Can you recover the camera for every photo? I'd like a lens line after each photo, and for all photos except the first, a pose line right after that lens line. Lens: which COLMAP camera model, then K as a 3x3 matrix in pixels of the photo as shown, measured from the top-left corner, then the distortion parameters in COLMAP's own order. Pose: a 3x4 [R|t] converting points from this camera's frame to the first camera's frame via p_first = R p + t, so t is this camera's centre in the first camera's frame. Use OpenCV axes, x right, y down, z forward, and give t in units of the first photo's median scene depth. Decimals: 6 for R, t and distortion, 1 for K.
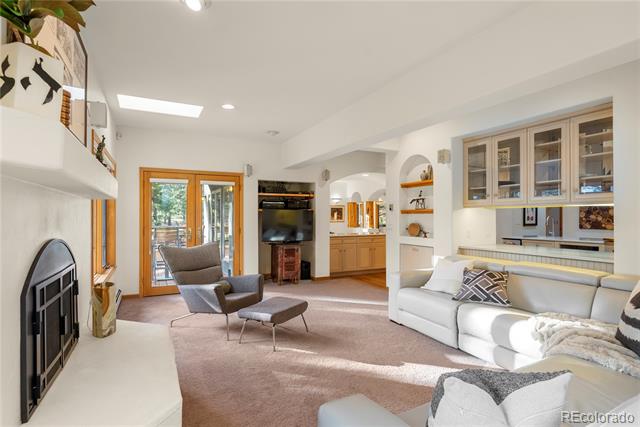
lens RADIAL K [[331.1, 0, 321.9], [0, 331.1, 216.9], [0, 0, 1]] dist [-0.002801, -0.000327]
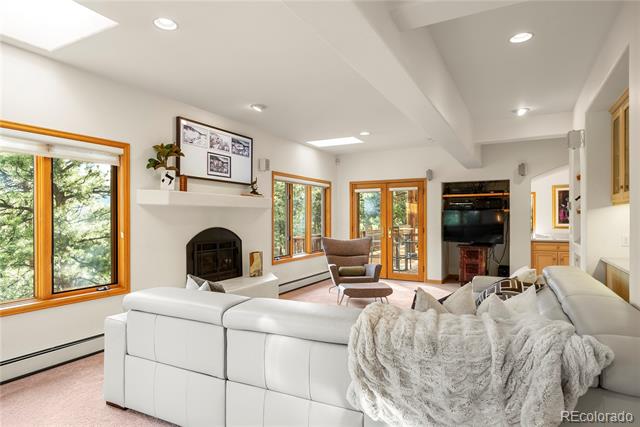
lens RADIAL K [[365.4, 0, 324.3], [0, 365.4, 213.0], [0, 0, 1]] dist [0.005895, 0.000893]
pose [[0.577140, -0.010831, -0.816574, 0.550717], [0.001681, 0.999926, -0.012075, -0.001459], [0.816644, 0.005597, 0.577115, 0.025362]]
